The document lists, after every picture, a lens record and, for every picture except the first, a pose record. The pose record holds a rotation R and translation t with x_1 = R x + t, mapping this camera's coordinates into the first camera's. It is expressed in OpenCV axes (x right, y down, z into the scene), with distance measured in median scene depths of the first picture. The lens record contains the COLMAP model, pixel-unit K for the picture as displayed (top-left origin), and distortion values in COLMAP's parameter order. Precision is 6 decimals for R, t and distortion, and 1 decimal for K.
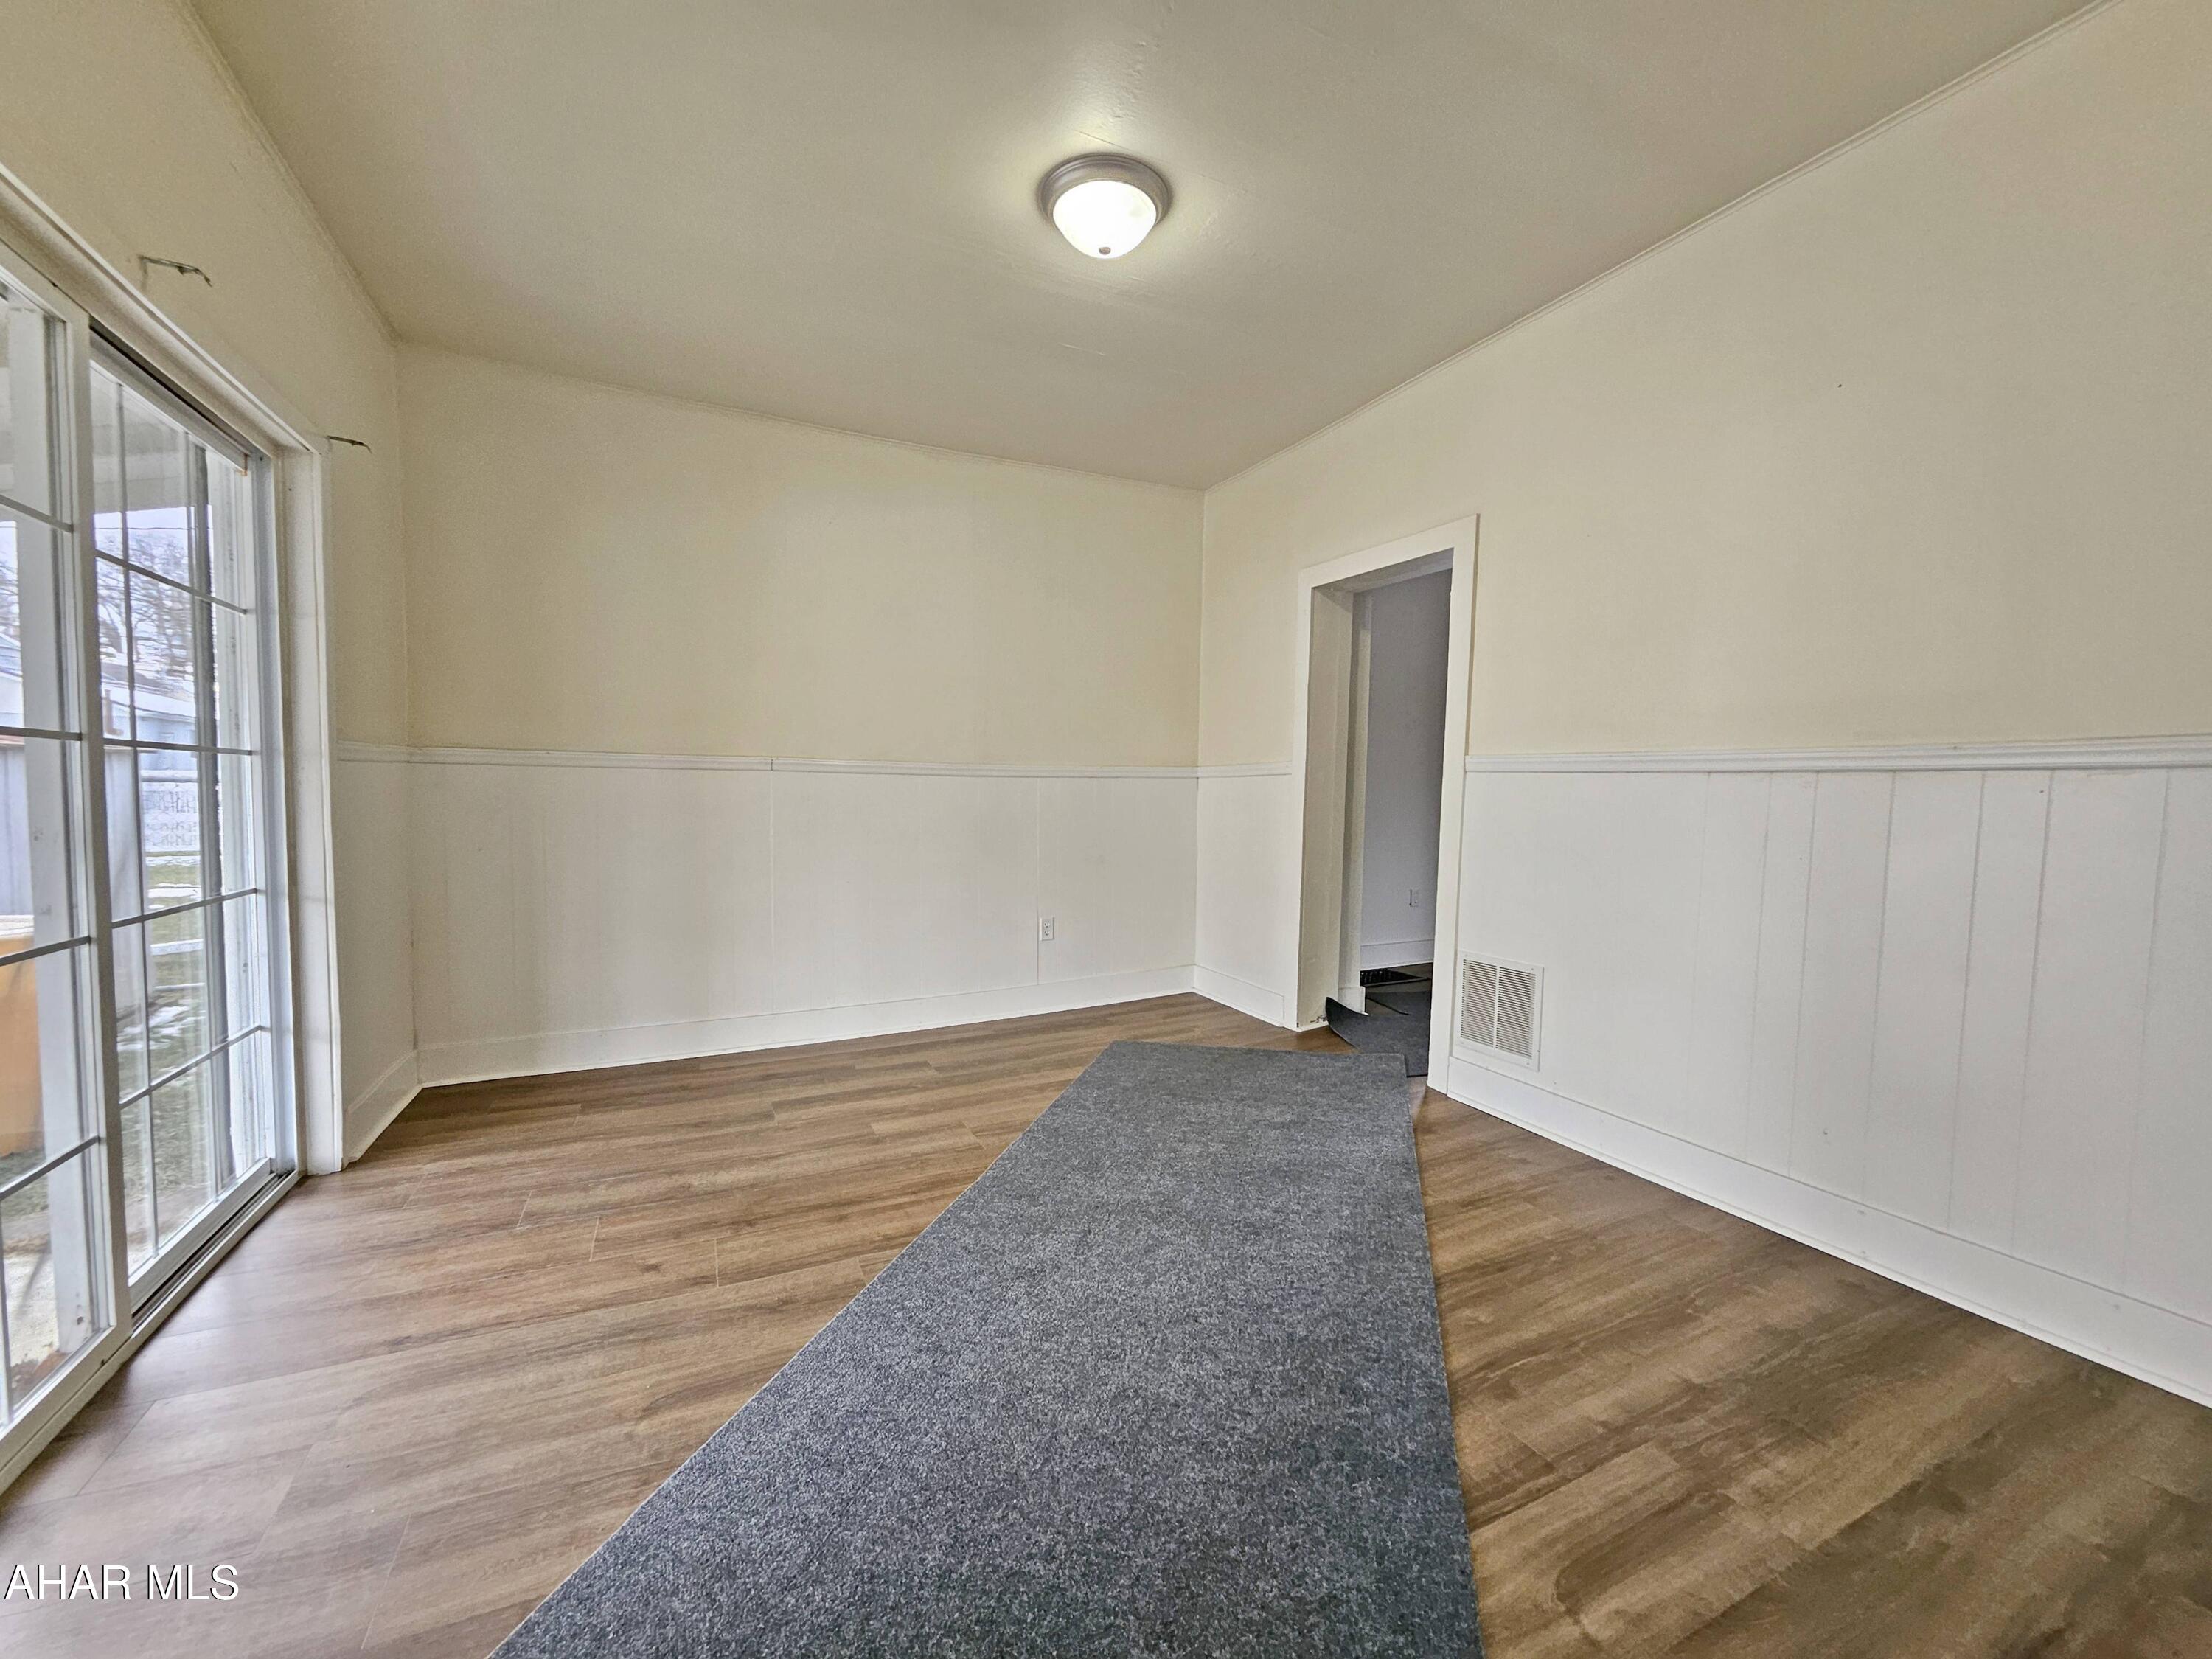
lens RADIAL K [[863.1, 0, 1106.0], [0, 863.1, 829.5], [0, 0, 1]] dist [0.000609, 0.000173]
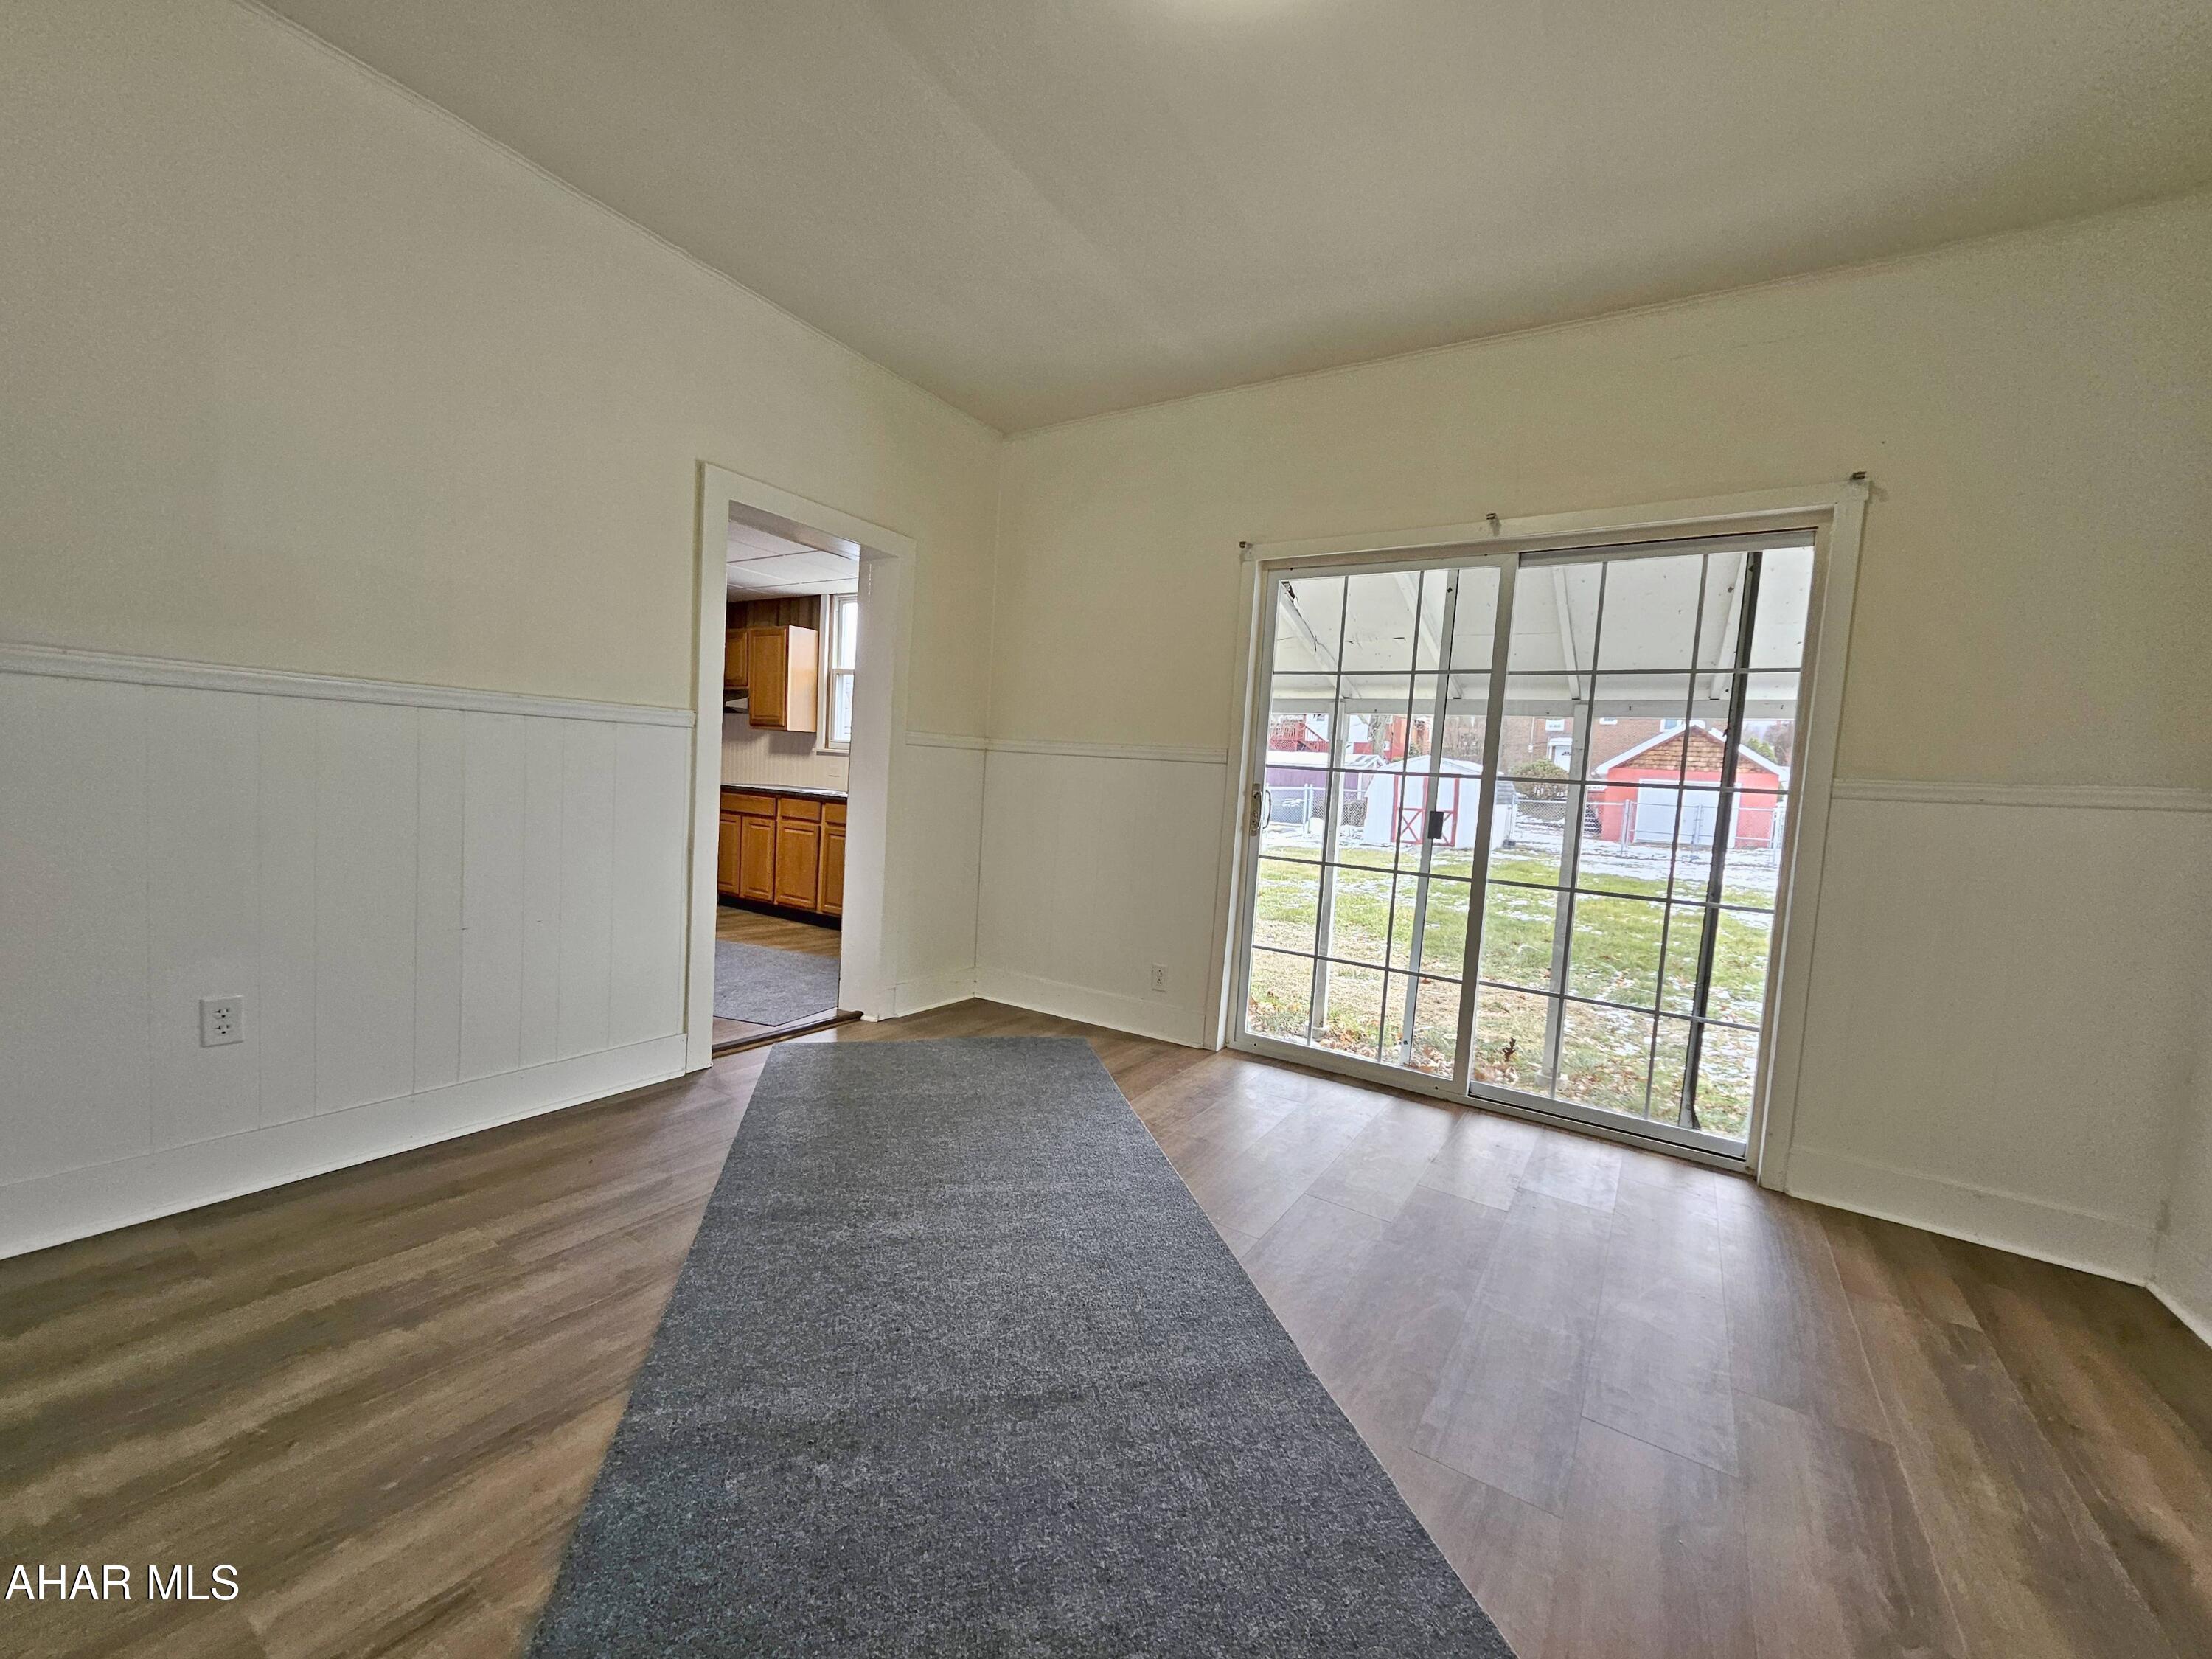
lens RADIAL K [[863.1, 0, 1106.0], [0, 863.1, 829.5], [0, 0, 1]] dist [0.000609, 0.000173]
pose [[-0.852073, -0.034366, -0.522294, 0.401718], [-0.093418, 0.991806, 0.087143, -0.061292], [0.515019, 0.123044, -0.848301, 1.636316]]
